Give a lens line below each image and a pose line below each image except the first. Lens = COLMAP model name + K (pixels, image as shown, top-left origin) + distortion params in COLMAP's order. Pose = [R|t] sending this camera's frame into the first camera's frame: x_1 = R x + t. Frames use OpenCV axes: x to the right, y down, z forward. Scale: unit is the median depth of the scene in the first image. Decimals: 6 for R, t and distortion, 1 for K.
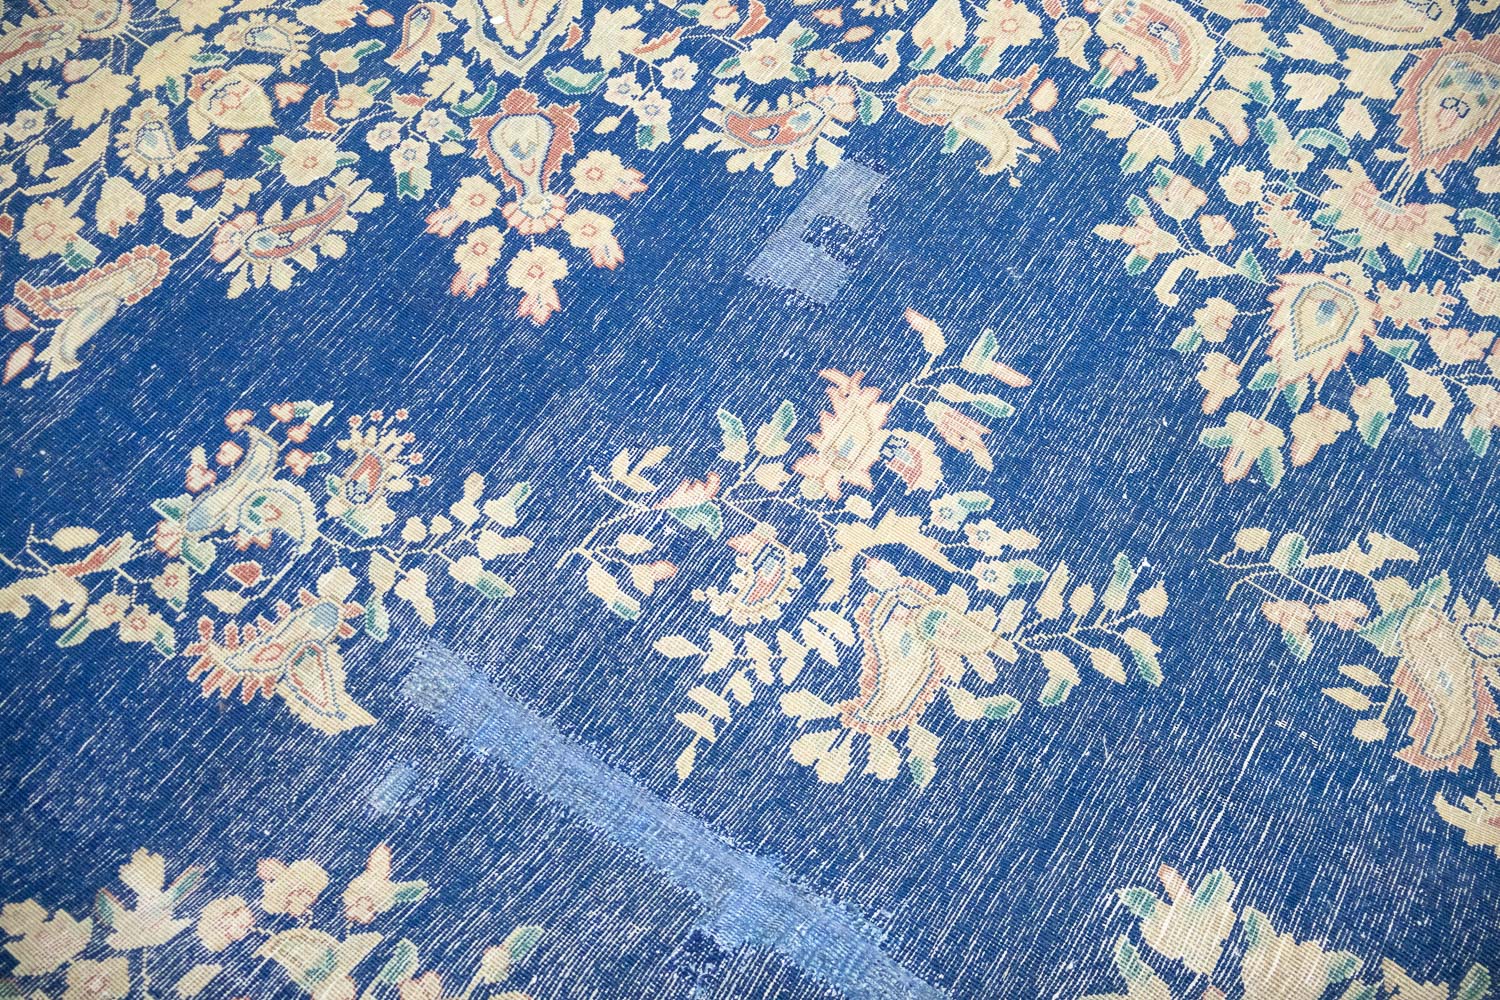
lens RADIAL K [[1253.9, 0, 750.0], [0, 1253.9, 500.0], [0, 0, 1]] dist [0.000156, -0.002605]
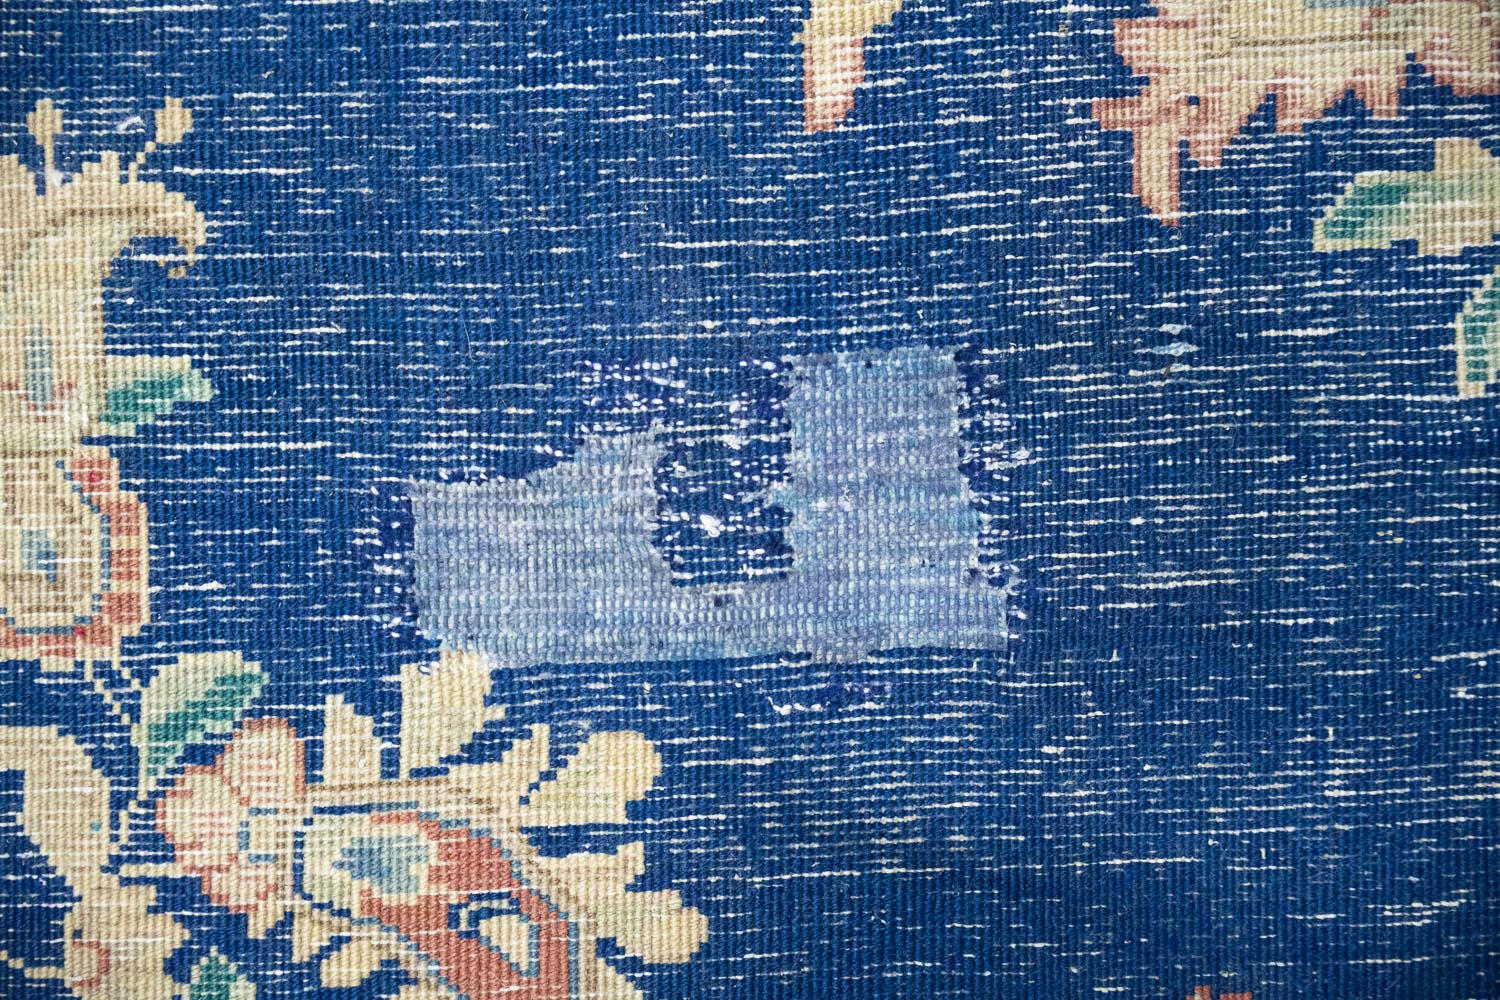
lens RADIAL K [[1253.9, 0, 750.0], [0, 1253.9, 500.0], [0, 0, 1]] dist [0.000156, -0.002605]
pose [[-0.599716, -0.800195, 0.005466, 0.056677], [0.730443, -0.544624, 0.412114, -0.320369], [-0.326794, 0.251143, 0.911116, 0.702282]]
